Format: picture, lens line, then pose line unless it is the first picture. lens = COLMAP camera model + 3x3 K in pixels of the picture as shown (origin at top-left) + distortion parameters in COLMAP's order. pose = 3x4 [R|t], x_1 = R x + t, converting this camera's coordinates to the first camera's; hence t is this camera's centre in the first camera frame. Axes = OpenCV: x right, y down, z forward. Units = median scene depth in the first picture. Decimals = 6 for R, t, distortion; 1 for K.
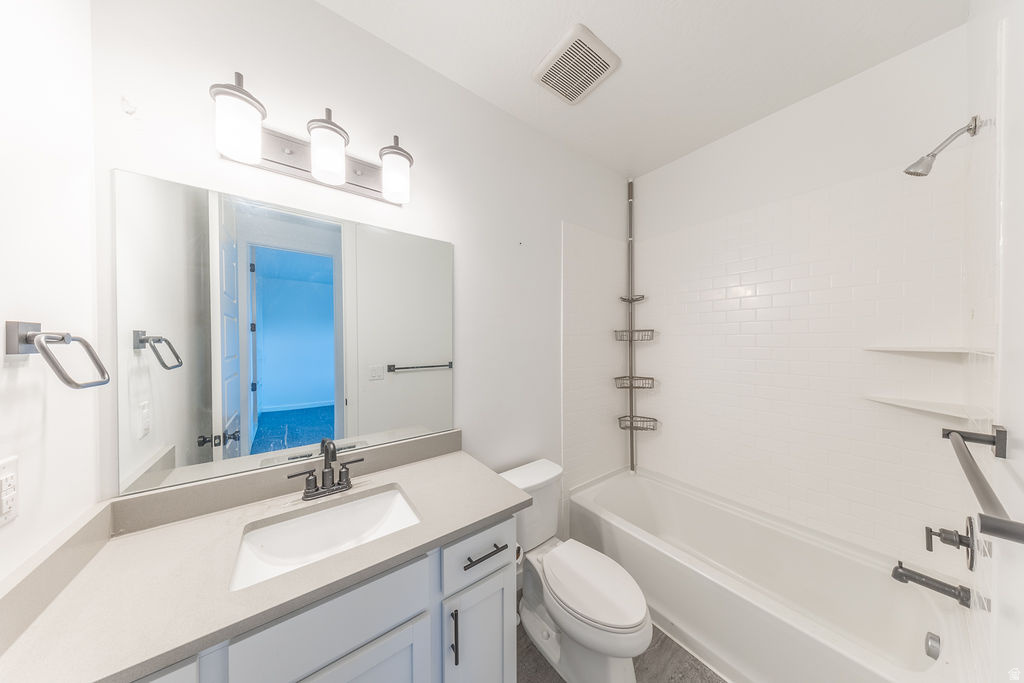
lens RADIAL K [[294.4, 0, 512.0], [0, 294.4, 341.5], [0, 0, 1]] dist [0.001309, -0.000039]
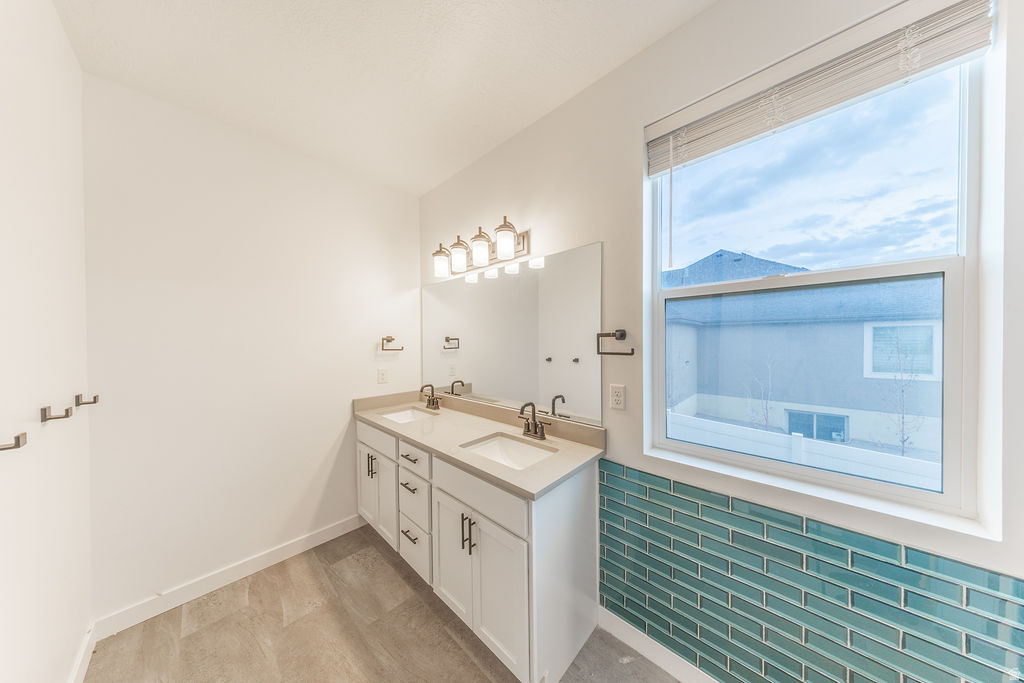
lens RADIAL K [[294.4, 0, 512.0], [0, 294.4, 341.5], [0, 0, 1]] dist [0.001309, -0.000039]
pose [[0.173765, -0.011545, -0.984719, 1.000387], [-0.004834, 0.999909, -0.012576, 0.010247], [0.984775, 0.006945, 0.173694, 0.617136]]
